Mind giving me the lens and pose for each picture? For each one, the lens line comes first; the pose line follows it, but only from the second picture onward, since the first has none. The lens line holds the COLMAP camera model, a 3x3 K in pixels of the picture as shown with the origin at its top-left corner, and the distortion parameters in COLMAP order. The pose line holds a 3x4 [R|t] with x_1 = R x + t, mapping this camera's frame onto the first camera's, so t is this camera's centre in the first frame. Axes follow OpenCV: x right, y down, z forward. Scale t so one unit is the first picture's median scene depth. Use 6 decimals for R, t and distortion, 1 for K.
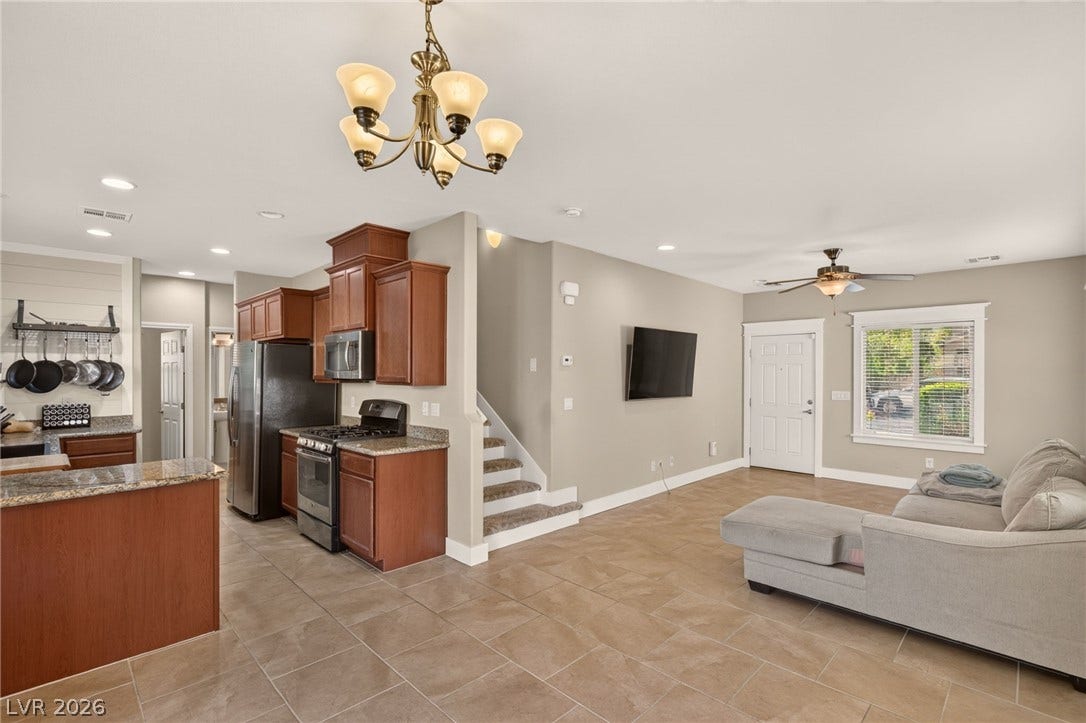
lens RADIAL K [[495.6, 0, 541.6], [0, 495.6, 372.6], [0, 0, 1]] dist [-0.003004, -0.000642]
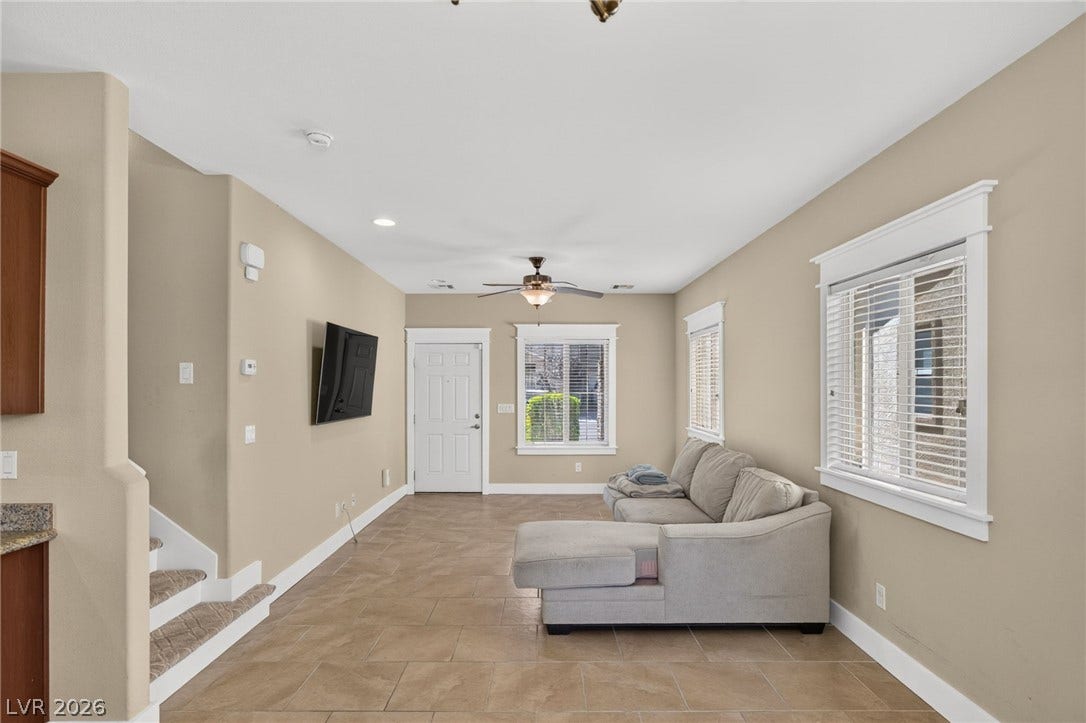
lens RADIAL K [[569.8, 0, 542.3], [0, 569.8, 385.1], [0, 0, 1]] dist [-0.002220, 0.000279]
pose [[0.704756, -0.003403, 0.709442, -0.204693], [0.003168, 0.999994, 0.001650, -0.001033], [-0.709443, 0.001084, 0.704762, 0.212582]]
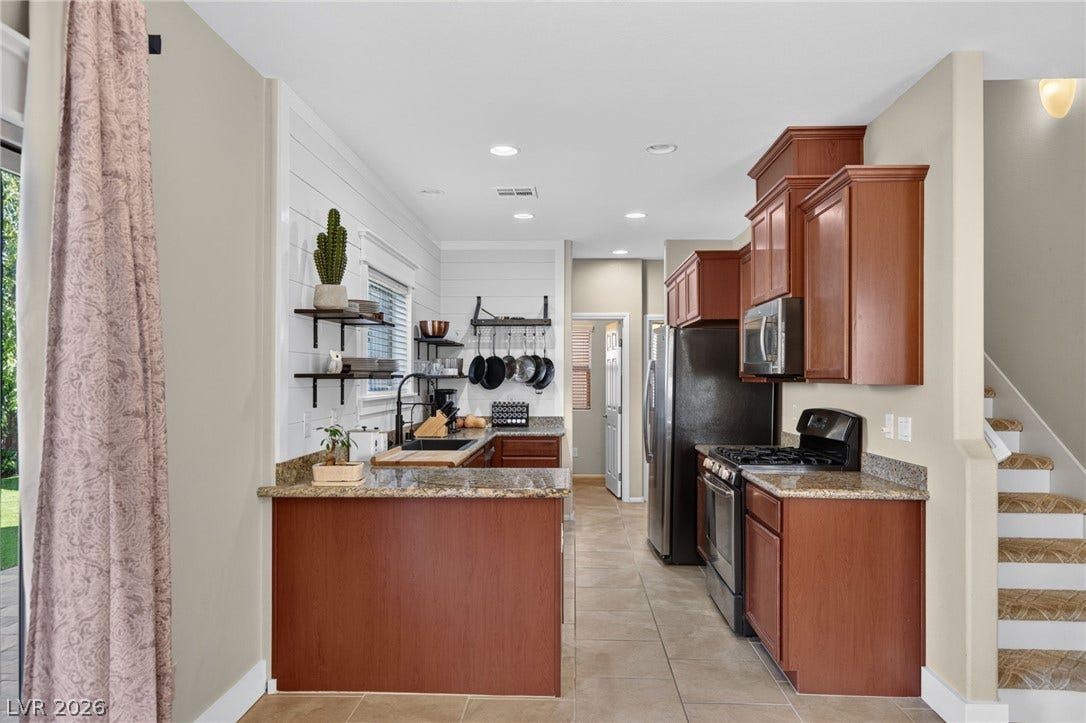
lens RADIAL K [[682.7, 0, 542.1], [0, 682.7, 367.9], [0, 0, 1]] dist [-0.004048, 0.000128]
pose [[0.674354, -0.006169, -0.738383, 0.065481], [-0.004876, 0.999906, -0.012807, 0.015907], [0.738392, 0.012236, 0.674260, 0.158502]]
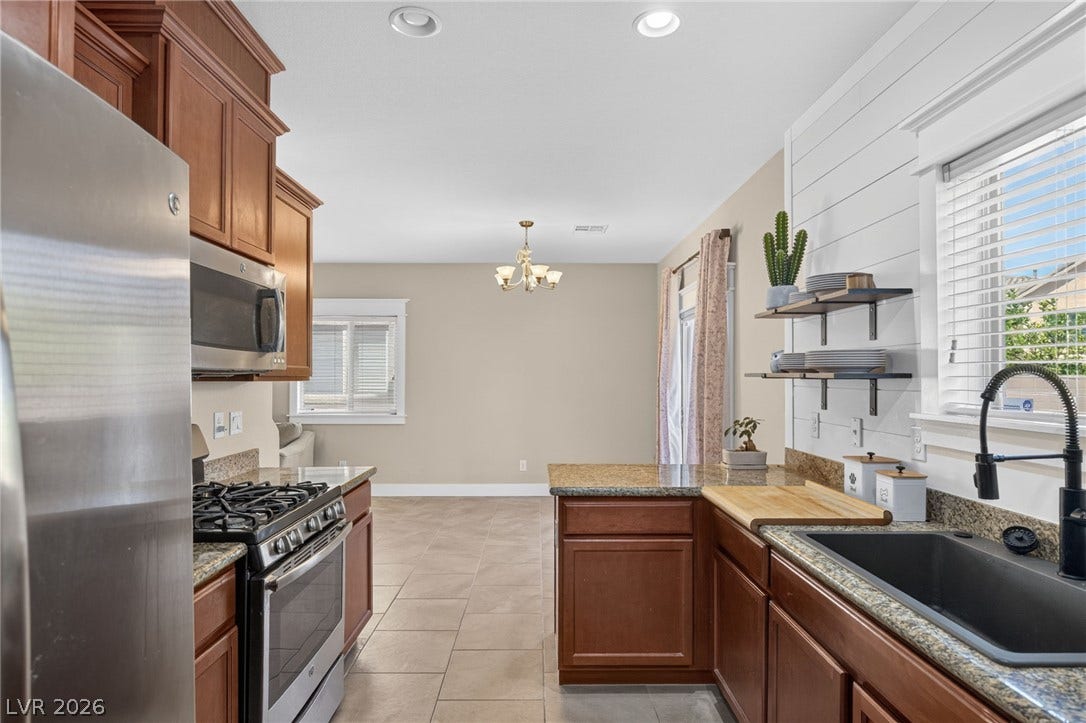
lens RADIAL K [[682.7, 0, 542.1], [0, 682.7, 367.9], [0, 0, 1]] dist [-0.004048, 0.000128]
pose [[-0.714394, 0.007917, 0.699699, -0.906254], [0.000573, 0.999942, -0.010729, 0.015650], [-0.699743, -0.007263, -0.714358, 1.145680]]
